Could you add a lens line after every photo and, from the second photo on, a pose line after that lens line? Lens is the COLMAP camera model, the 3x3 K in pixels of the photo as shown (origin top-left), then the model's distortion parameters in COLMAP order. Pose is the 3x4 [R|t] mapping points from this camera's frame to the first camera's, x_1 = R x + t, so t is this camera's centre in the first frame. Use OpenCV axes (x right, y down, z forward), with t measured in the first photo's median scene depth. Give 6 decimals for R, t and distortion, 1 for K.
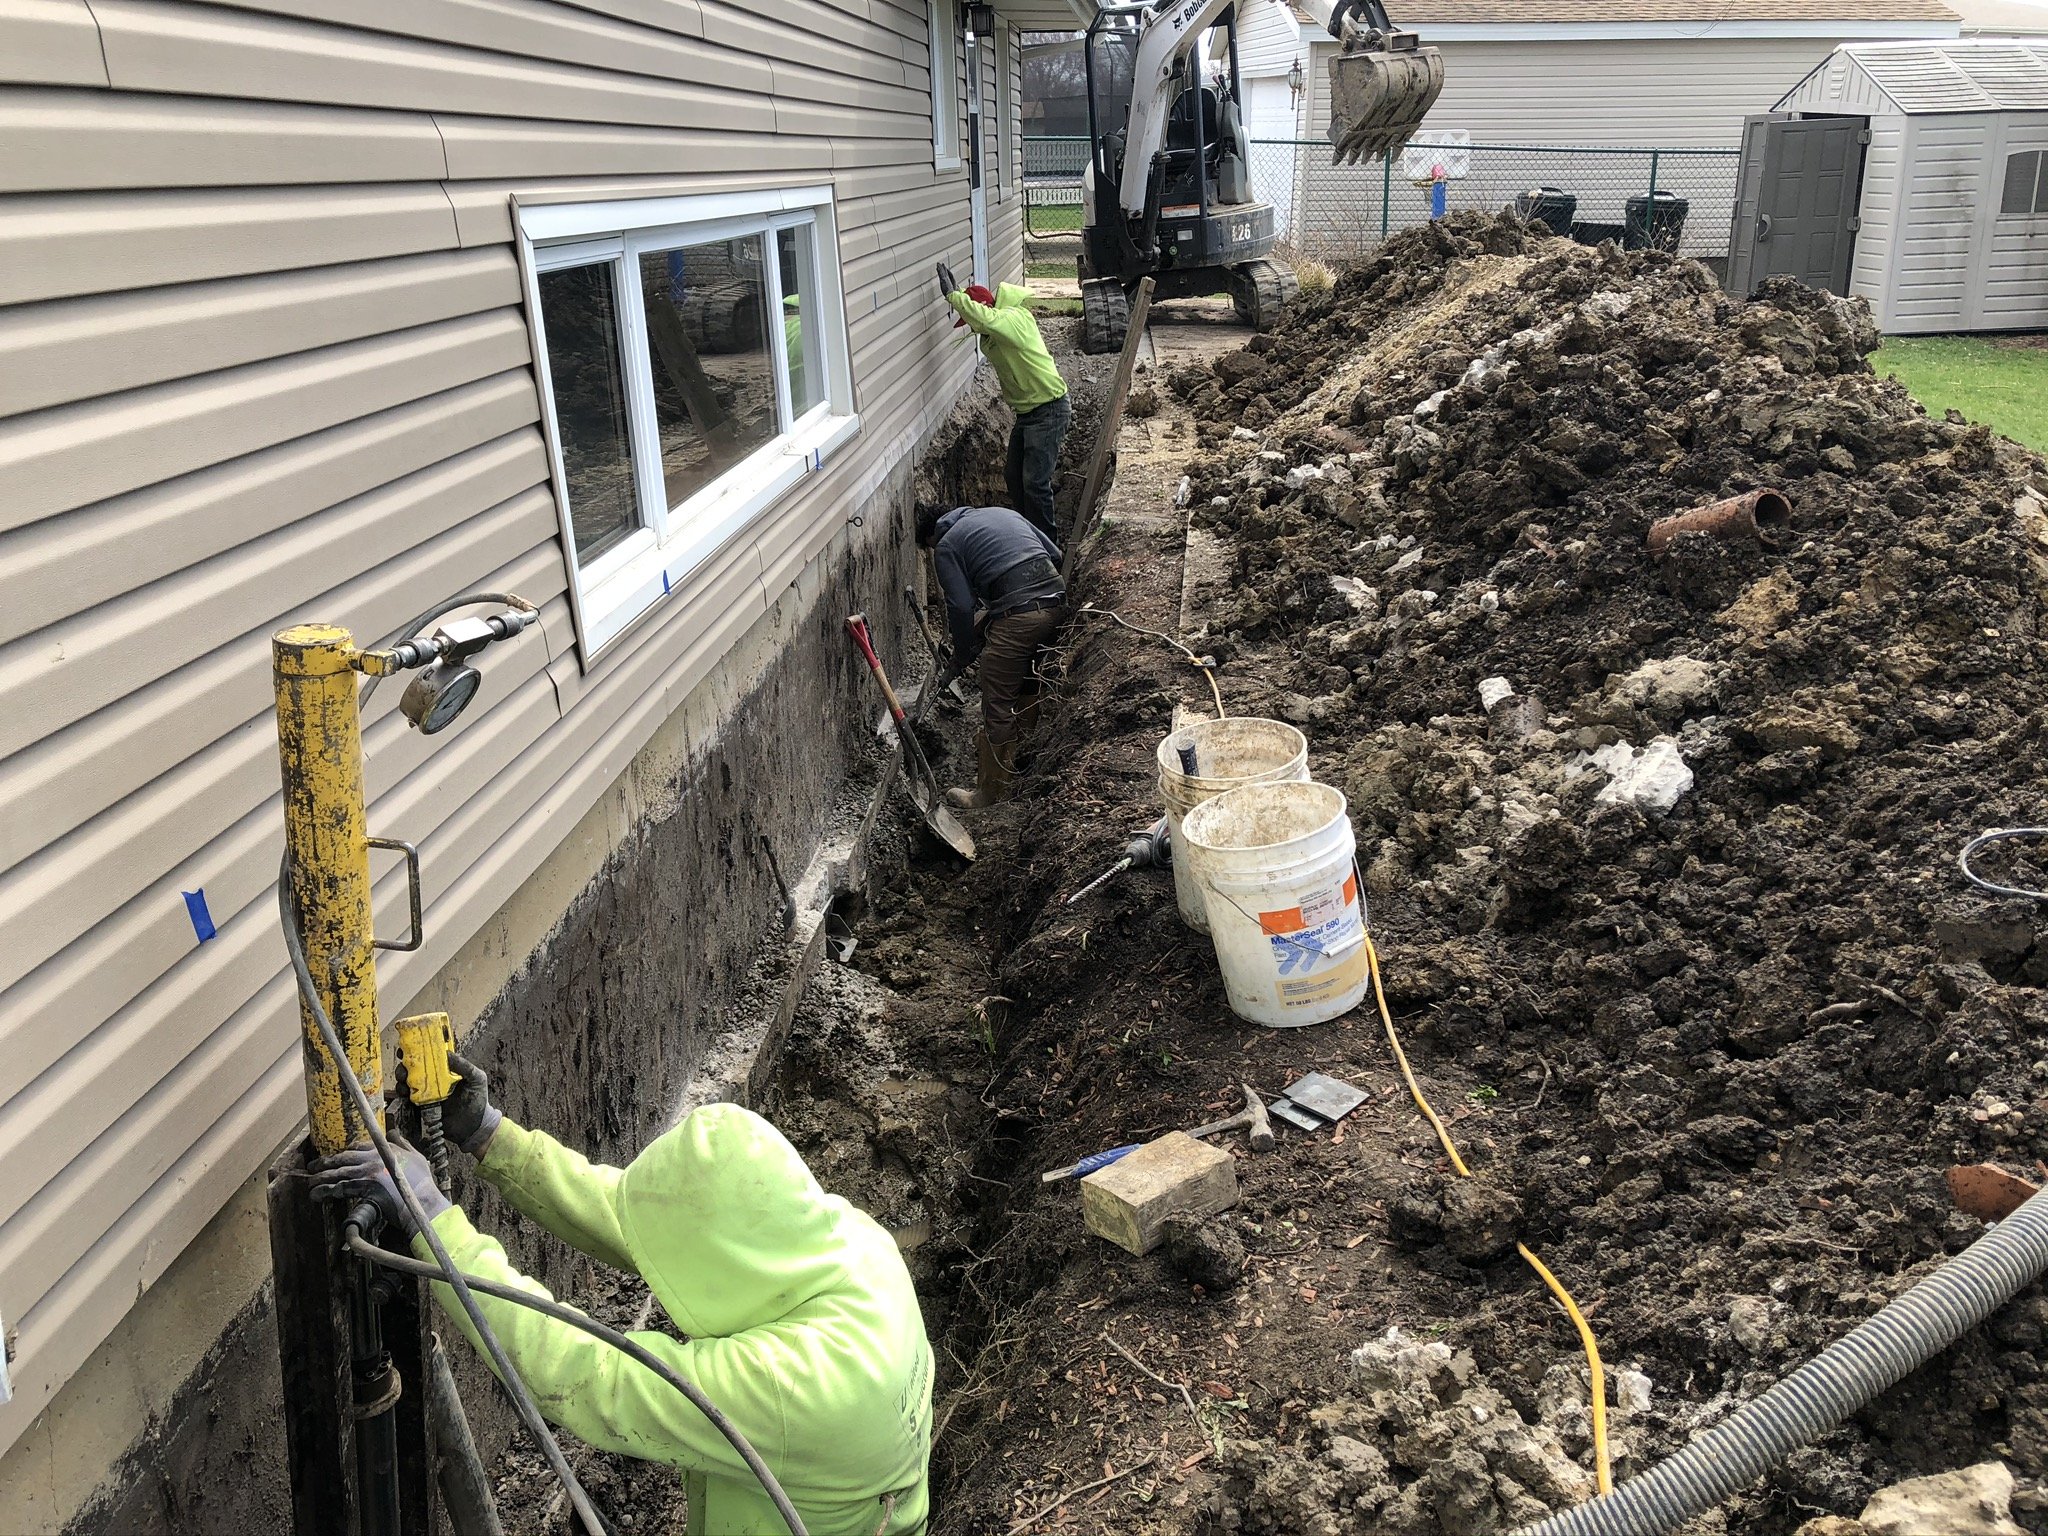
lens RADIAL K [[1634.3, 0, 1024.0], [0, 1634.3, 768.0], [0, 0, 1]] dist [0.015675, -0.056440]
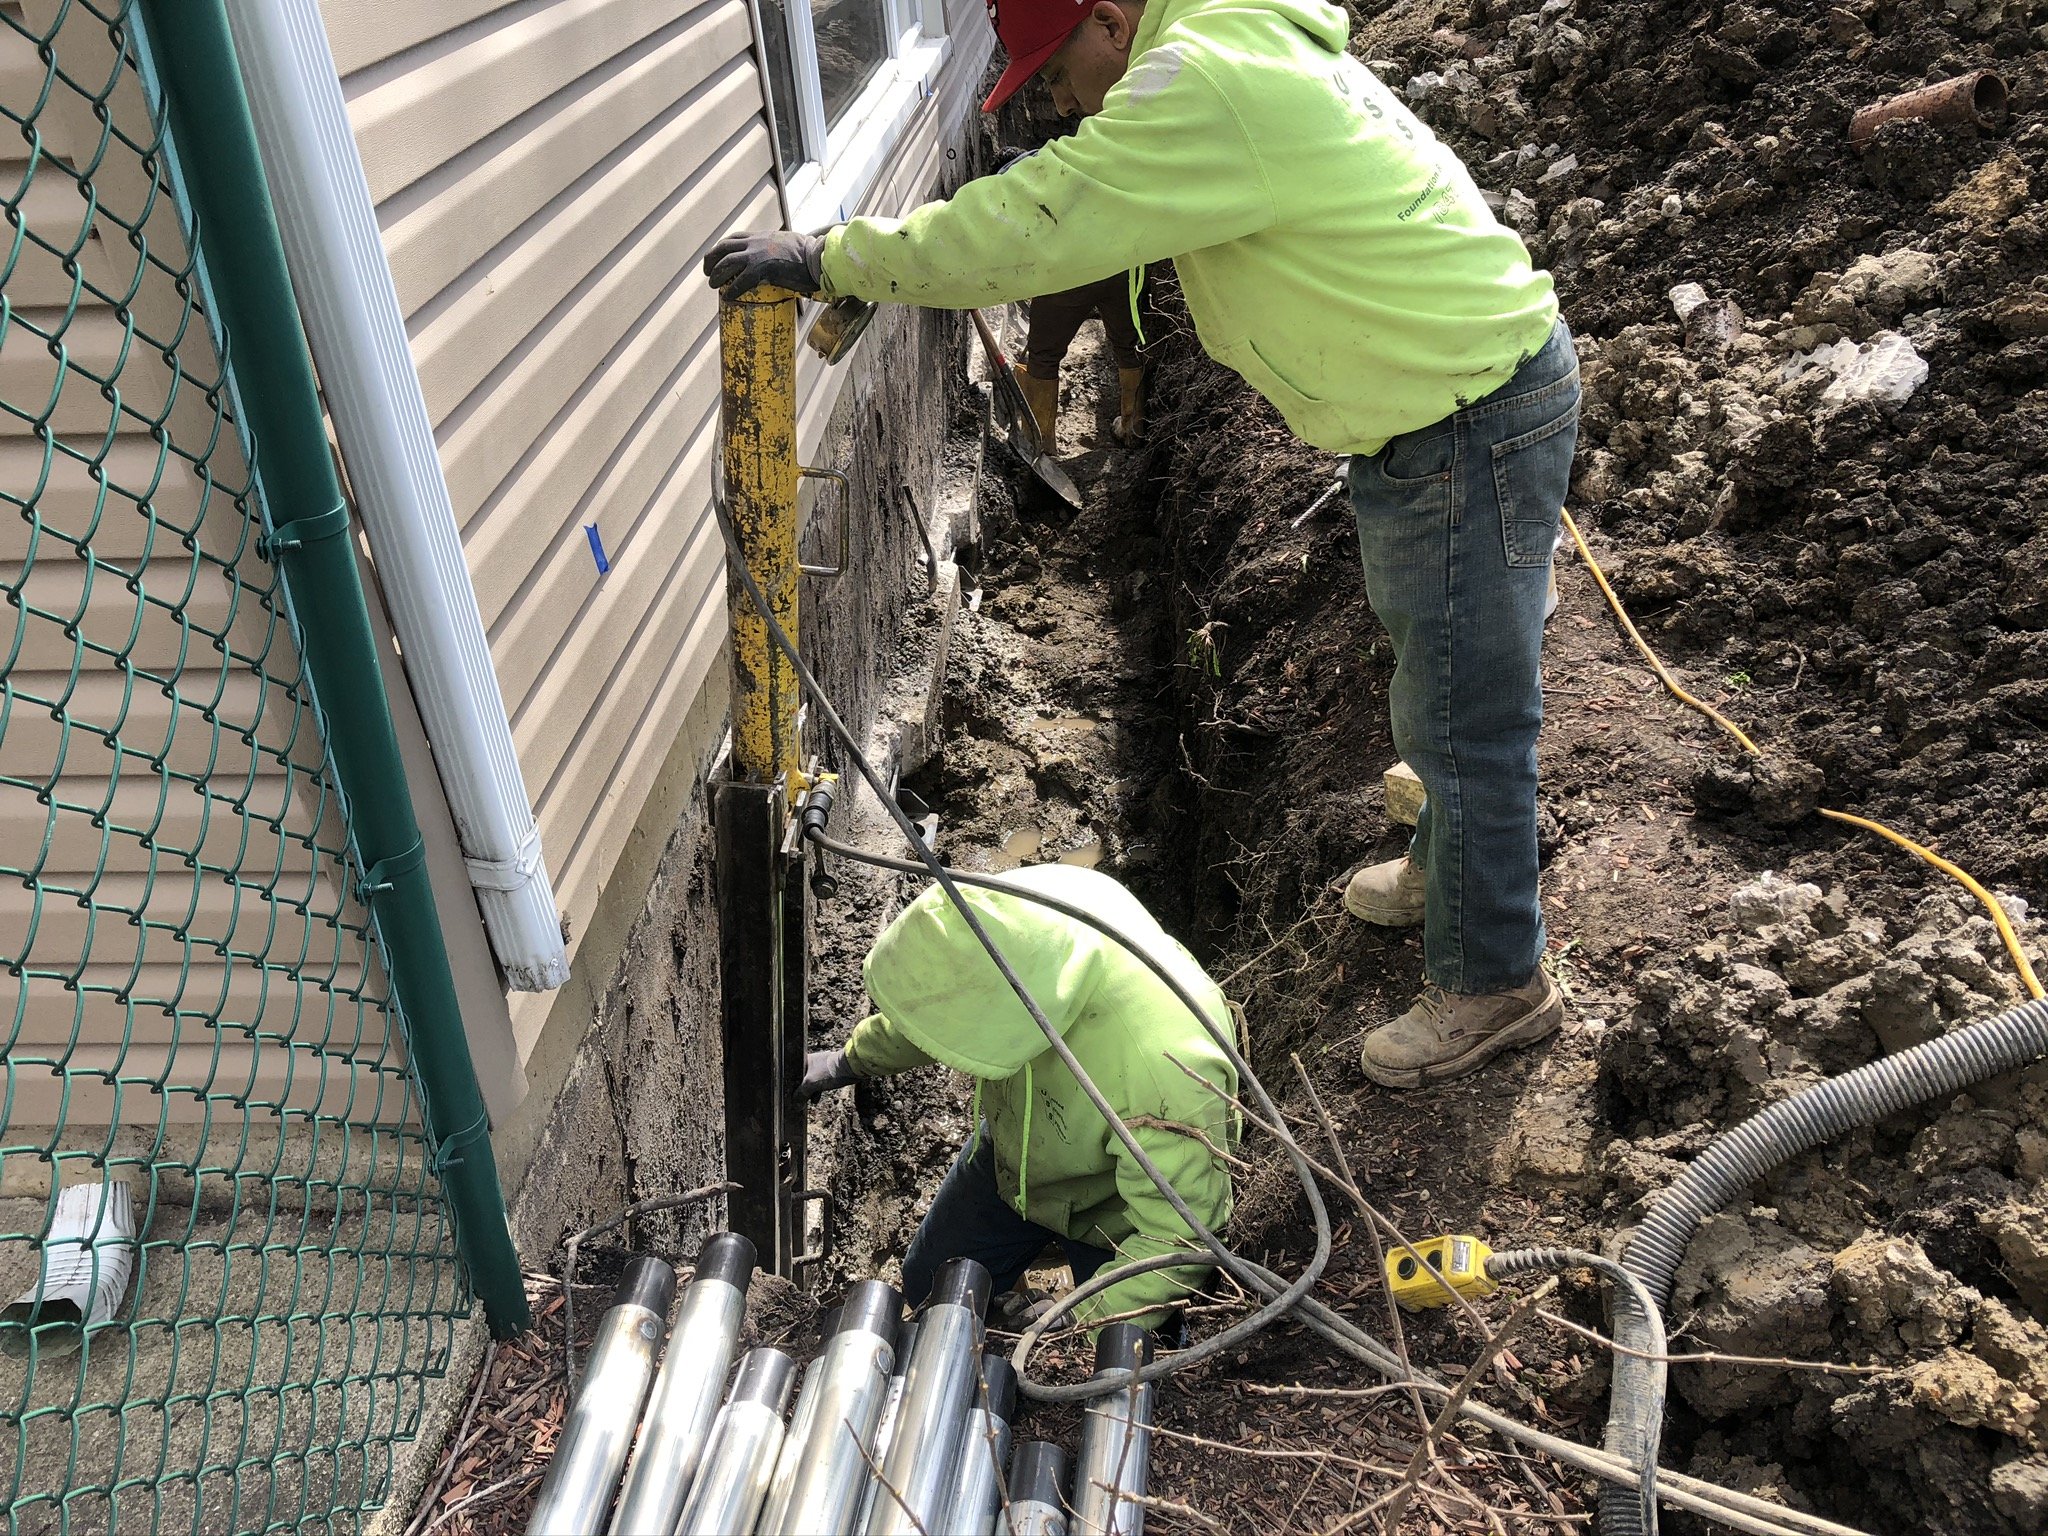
lens RADIAL K [[1611.7, 0, 1024.0], [0, 1611.7, 768.0], [0, 0, 1]] dist [0.027020, -0.044697]
pose [[0.998971, -0.045354, -0.000819, -0.149930], [0.044551, 0.977566, 0.205862, 0.014386], [-0.008536, -0.205687, 0.978581, -0.027170]]
